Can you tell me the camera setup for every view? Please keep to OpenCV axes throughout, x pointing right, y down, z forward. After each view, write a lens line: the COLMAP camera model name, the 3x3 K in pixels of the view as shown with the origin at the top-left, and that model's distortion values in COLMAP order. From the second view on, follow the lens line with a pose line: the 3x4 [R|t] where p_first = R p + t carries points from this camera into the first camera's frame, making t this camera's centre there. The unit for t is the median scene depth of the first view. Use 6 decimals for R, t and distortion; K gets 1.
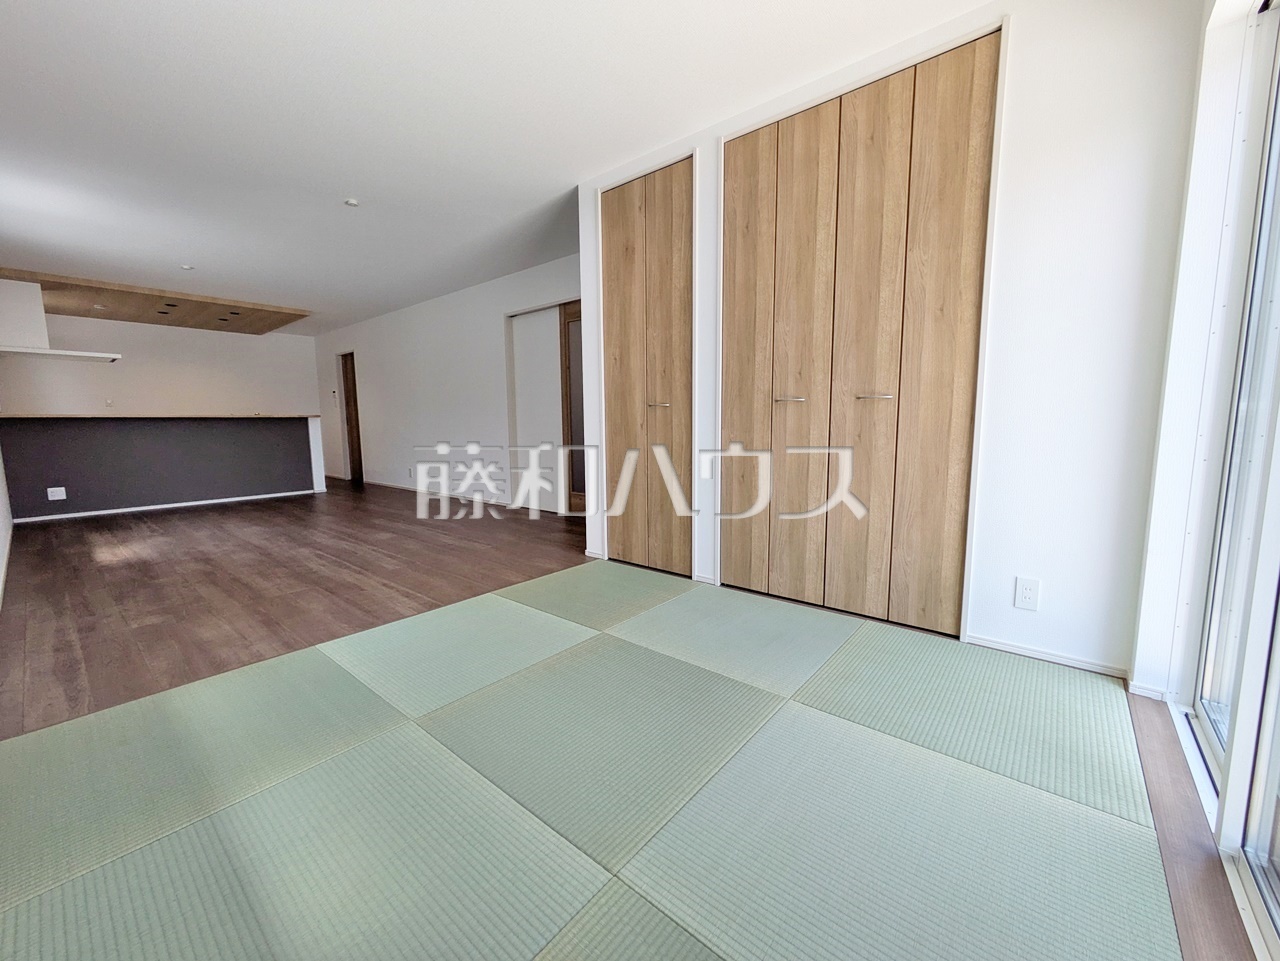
lens RADIAL K [[508.2, 0, 638.5], [0, 508.2, 481.1], [0, 0, 1]] dist [-0.002266, 0.000650]
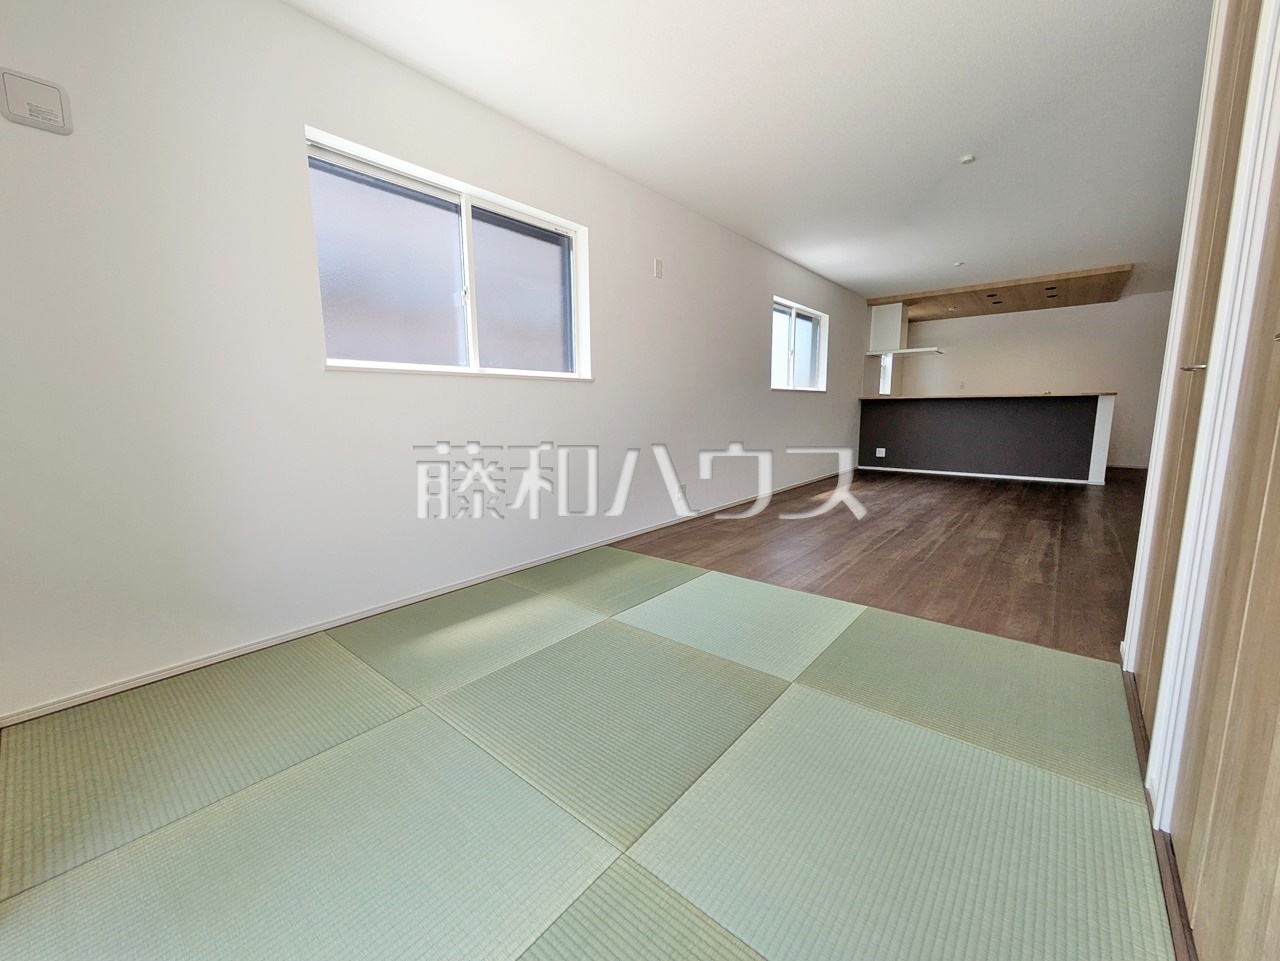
lens RADIAL K [[508.2, 0, 642.6], [0, 508.2, 479.6], [0, 0, 1]] dist [-0.002266, 0.000650]
pose [[0.005293, 0.150148, -0.988649, 0.492406], [-0.108257, 0.982939, 0.148701, -0.072494], [0.994109, 0.106241, 0.021457, 0.552592]]
